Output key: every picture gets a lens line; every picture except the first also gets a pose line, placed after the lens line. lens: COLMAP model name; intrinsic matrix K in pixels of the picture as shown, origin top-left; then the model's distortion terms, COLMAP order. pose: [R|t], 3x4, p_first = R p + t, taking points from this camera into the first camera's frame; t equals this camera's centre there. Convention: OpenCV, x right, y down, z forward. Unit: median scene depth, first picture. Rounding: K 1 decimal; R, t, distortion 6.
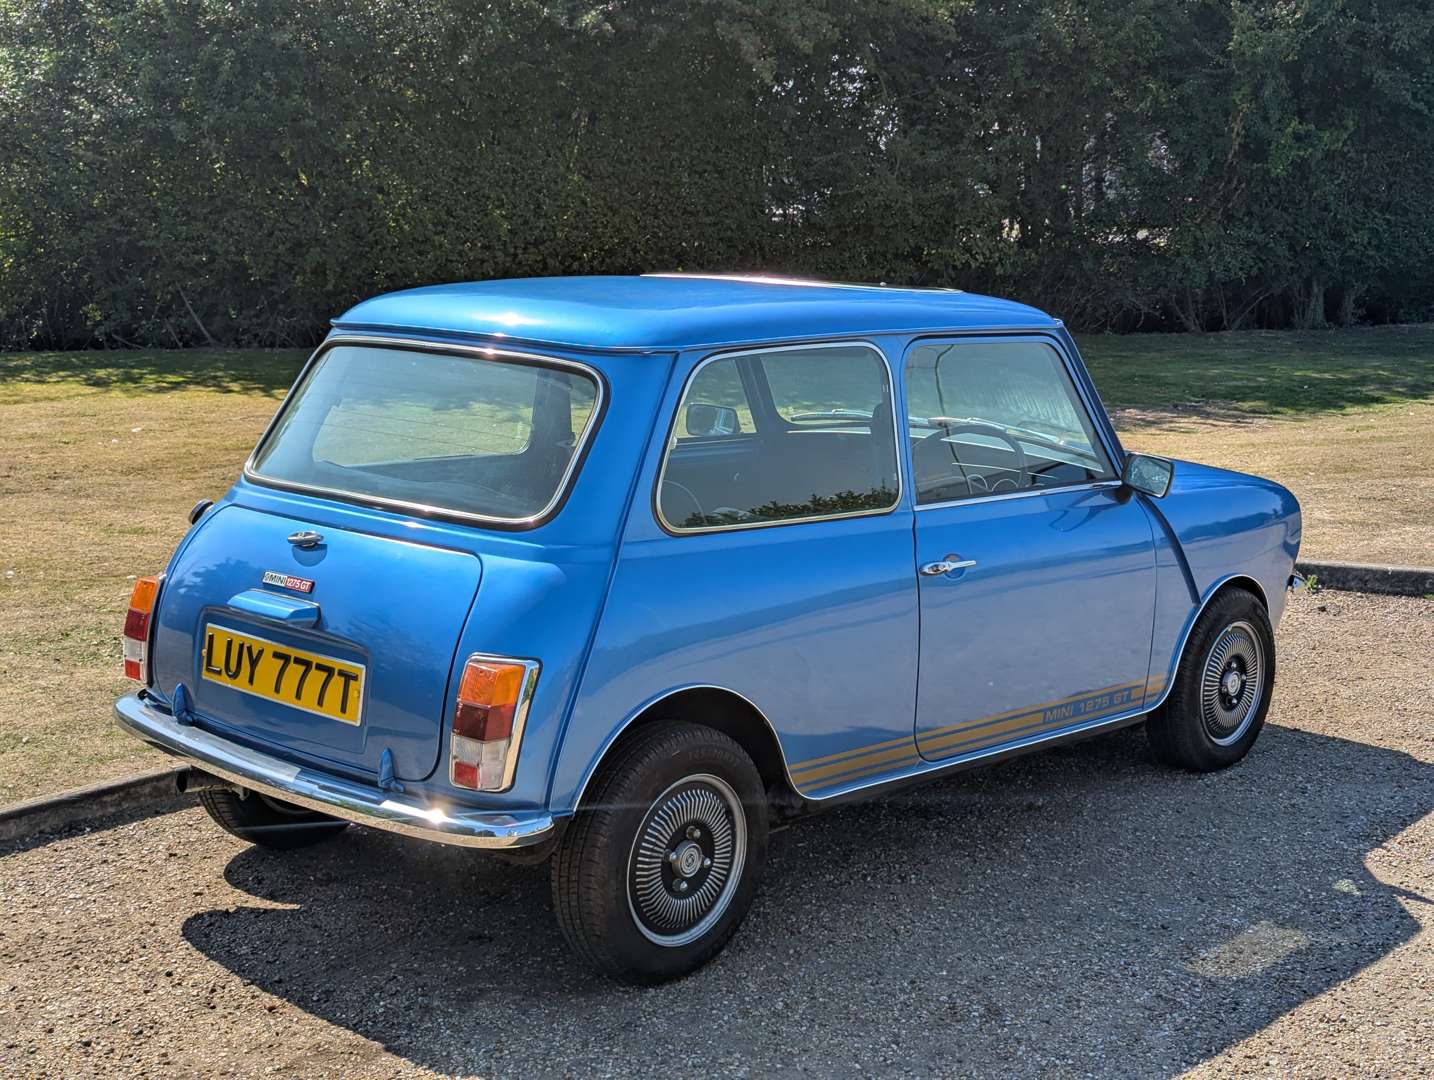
lens RADIAL K [[2009.2, 0, 715.6], [0, 2009.2, 413.7], [0, 0, 1]] dist [0.064901, -0.051033]
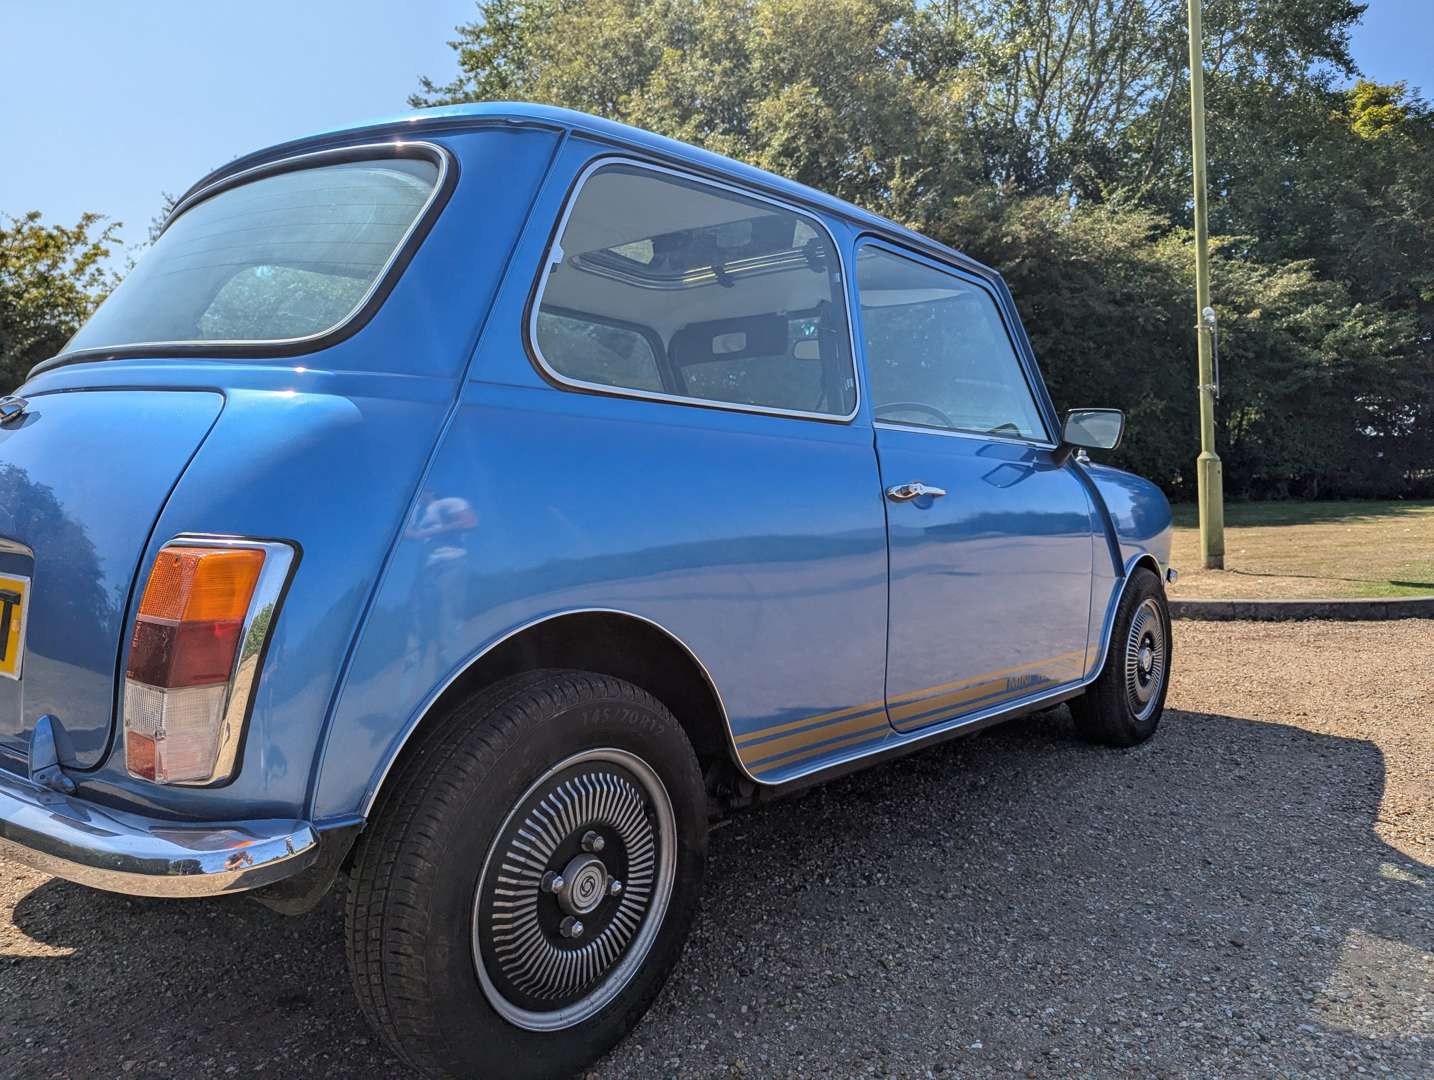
lens RADIAL K [[1015.5, 0, 717.0], [0, 1015.5, 517.8], [0, 0, 1]] dist [0.021433, -0.001152]
pose [[0.998311, -0.013520, 0.056509, 0.011197], [0.017452, 0.997417, -0.069682, 0.126921], [-0.055421, 0.070551, 0.995967, 0.659413]]
